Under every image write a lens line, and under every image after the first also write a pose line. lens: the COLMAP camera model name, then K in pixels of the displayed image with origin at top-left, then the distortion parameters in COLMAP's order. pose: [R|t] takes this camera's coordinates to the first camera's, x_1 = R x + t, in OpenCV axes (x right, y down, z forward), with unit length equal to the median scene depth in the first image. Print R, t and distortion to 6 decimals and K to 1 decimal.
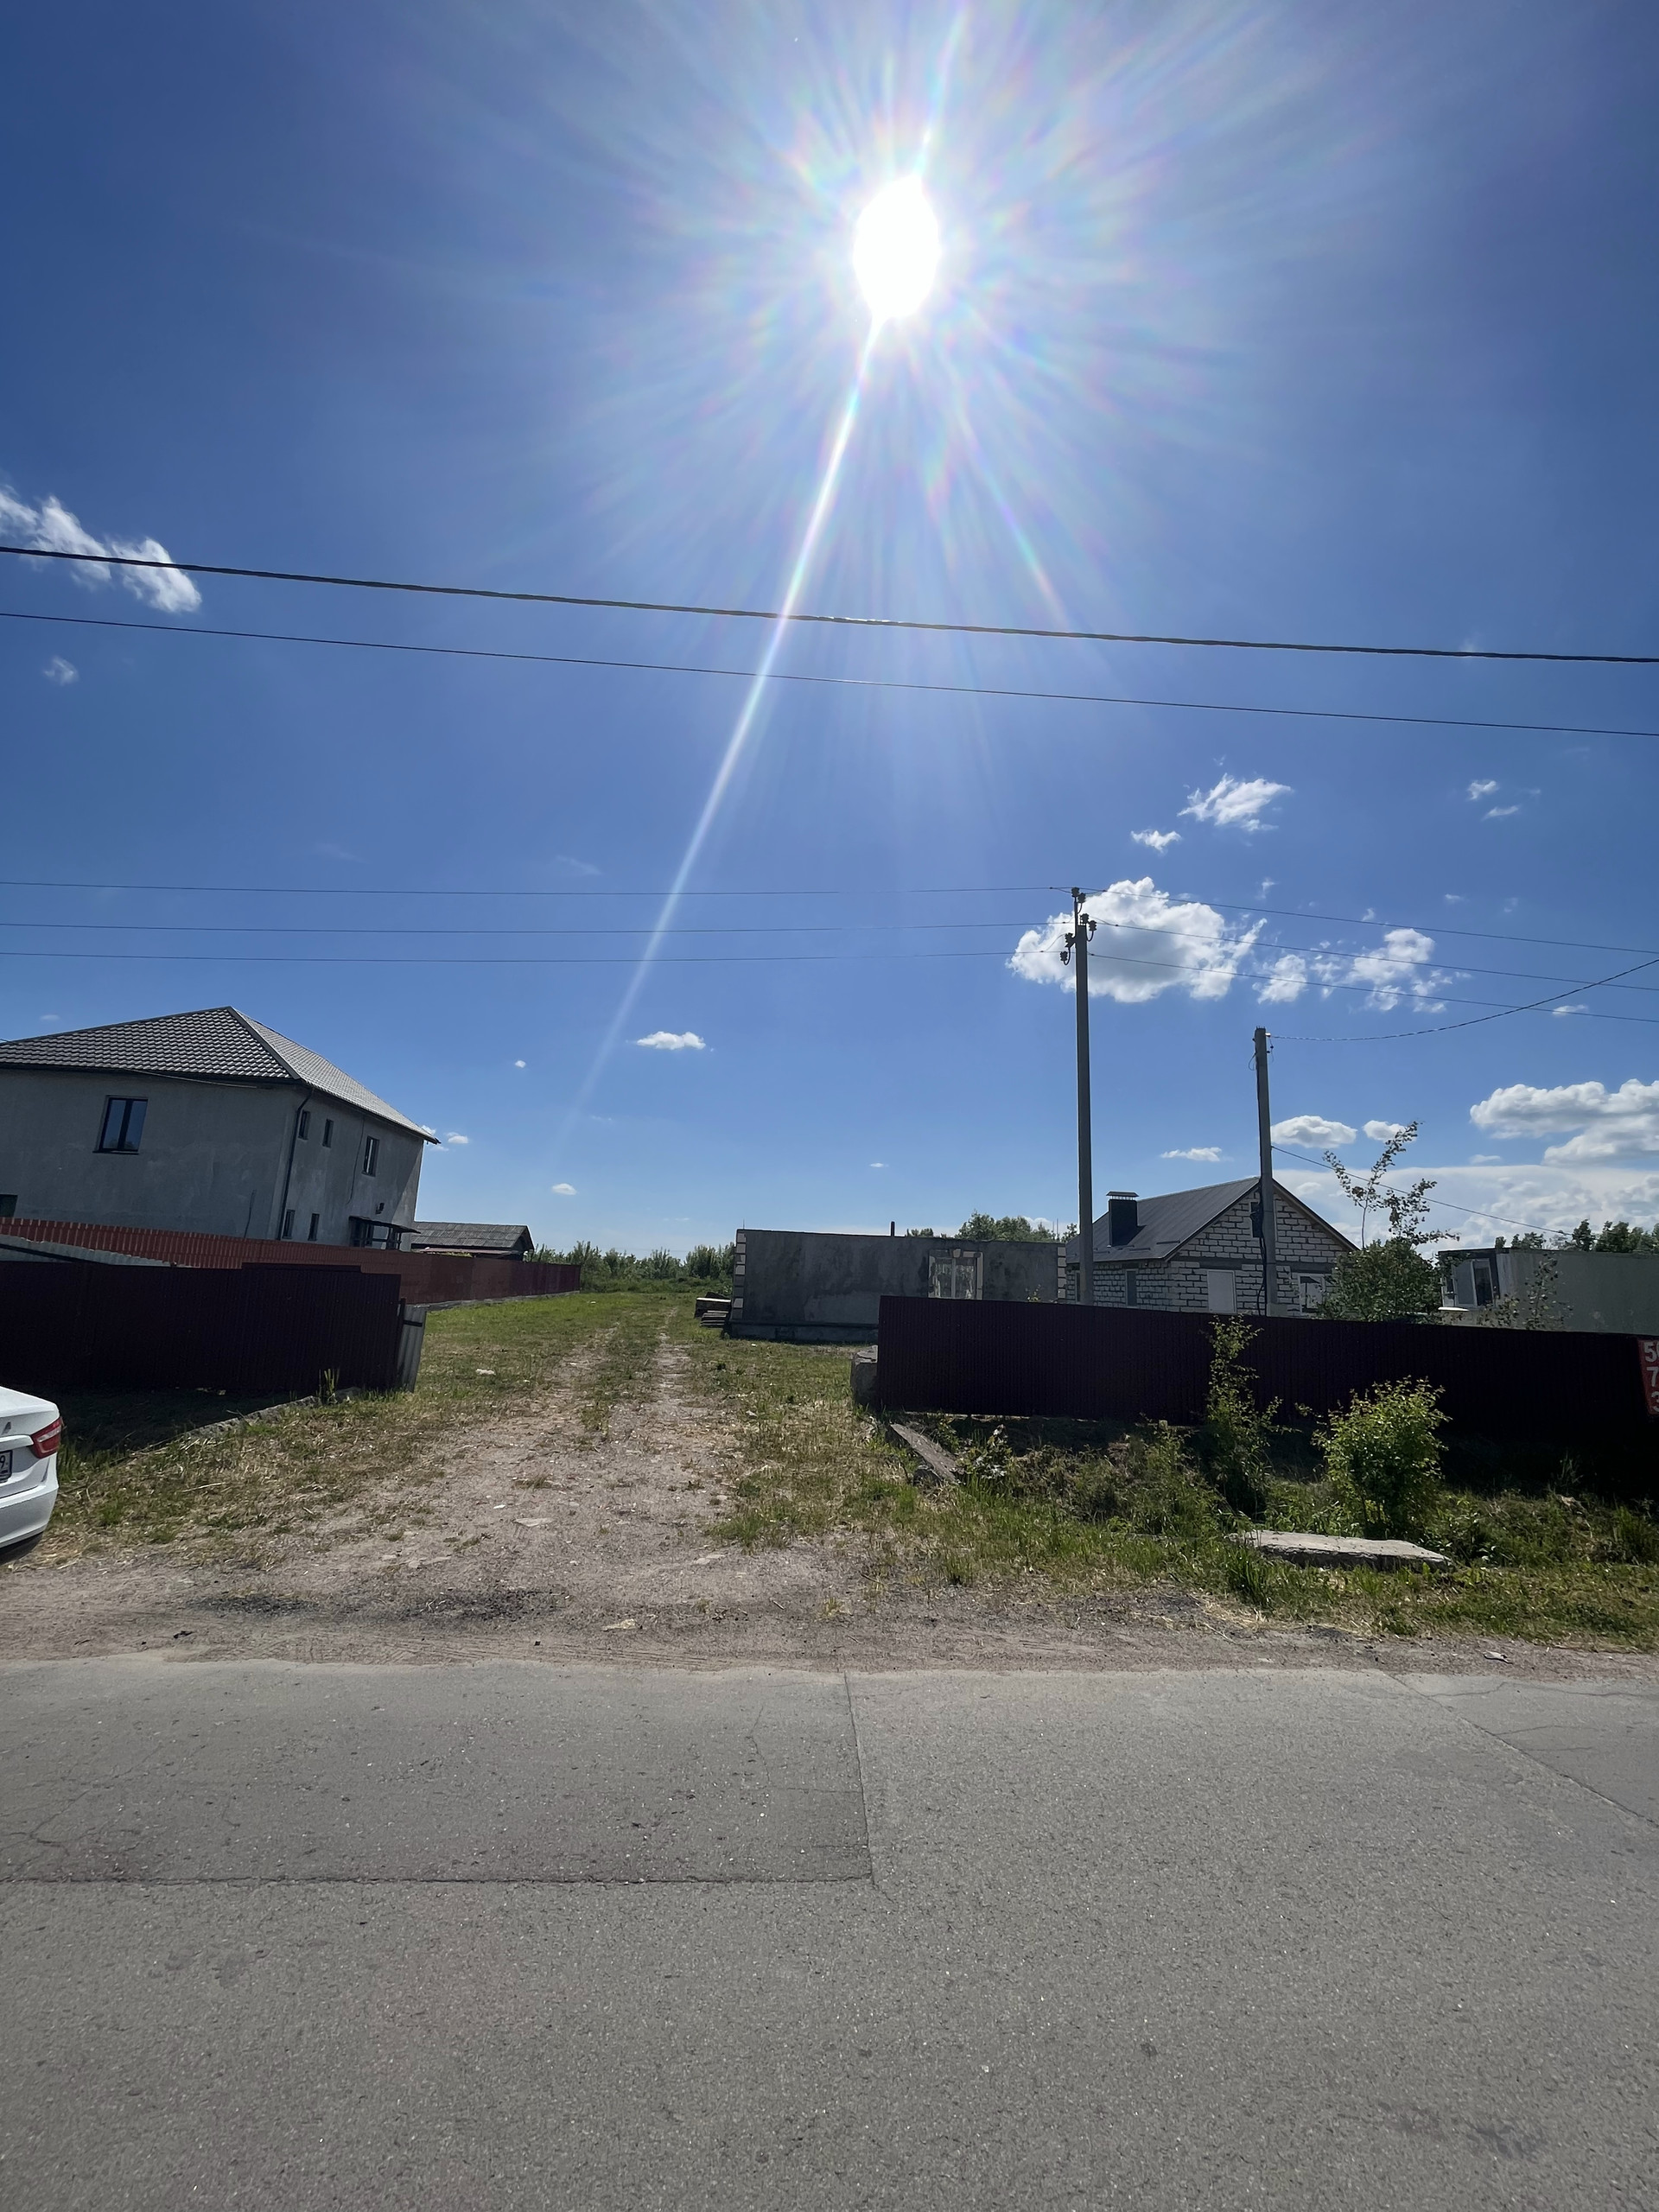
lens RADIAL K [[896.2, 0, 830.9], [0, 896.2, 1099.9], [0, 0, 1]] dist [-0.009254, -0.000044]
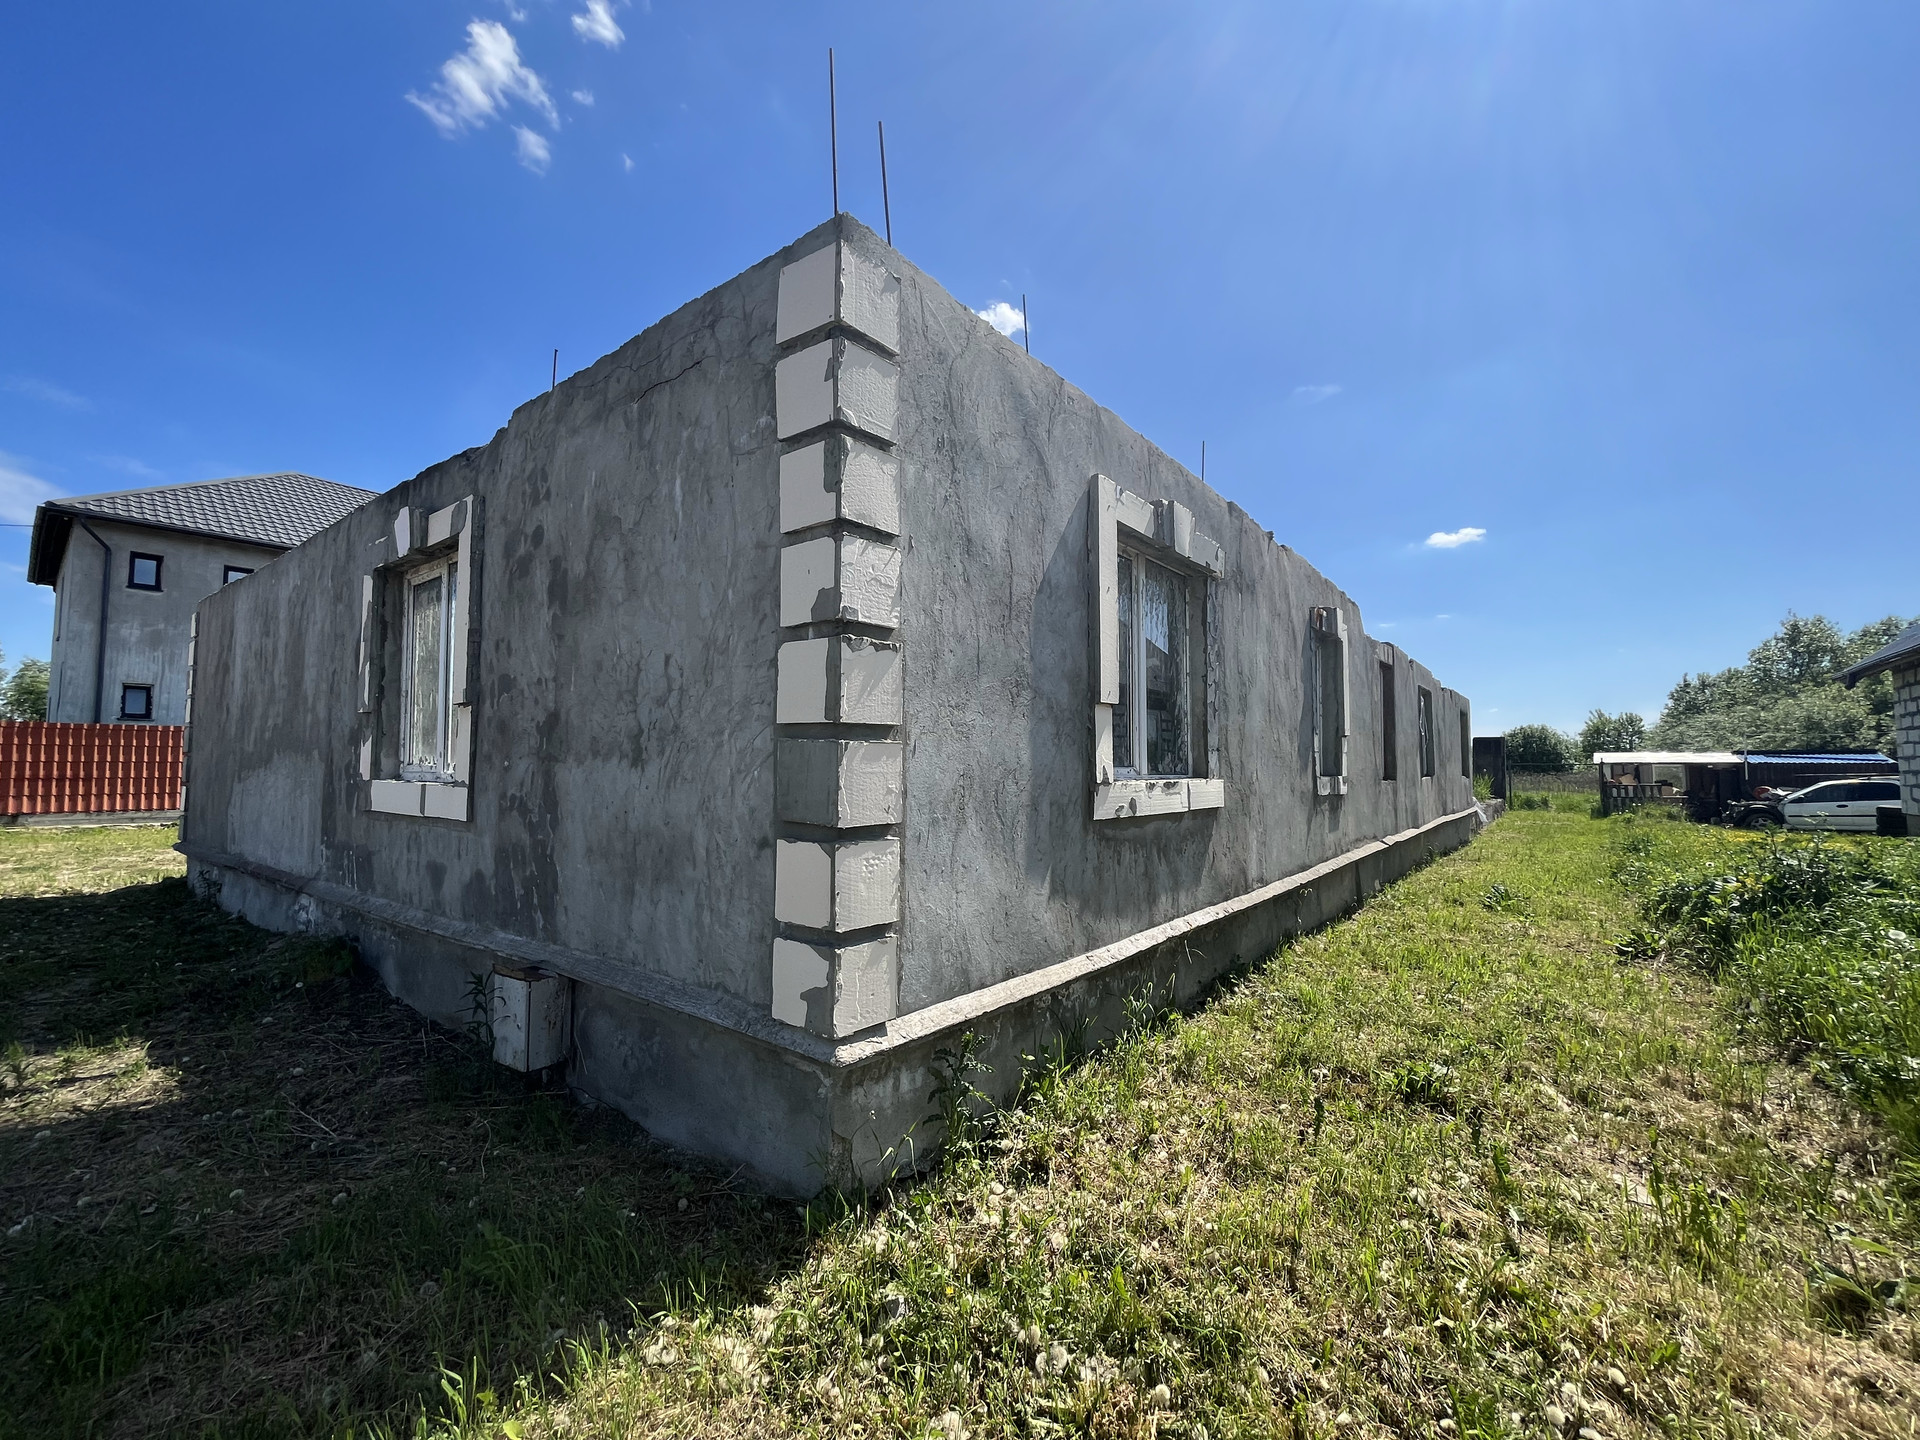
lens RADIAL K [[773.0, 0, 951.7], [0, 773.0, 717.5], [0, 0, 1]] dist [-0.002114, 0.000195]
pose [[0.716342, -0.080425, -0.693099, 0.548590], [0.159031, 0.986009, 0.049951, 0.361077], [0.679384, -0.146006, 0.719110, 1.565150]]
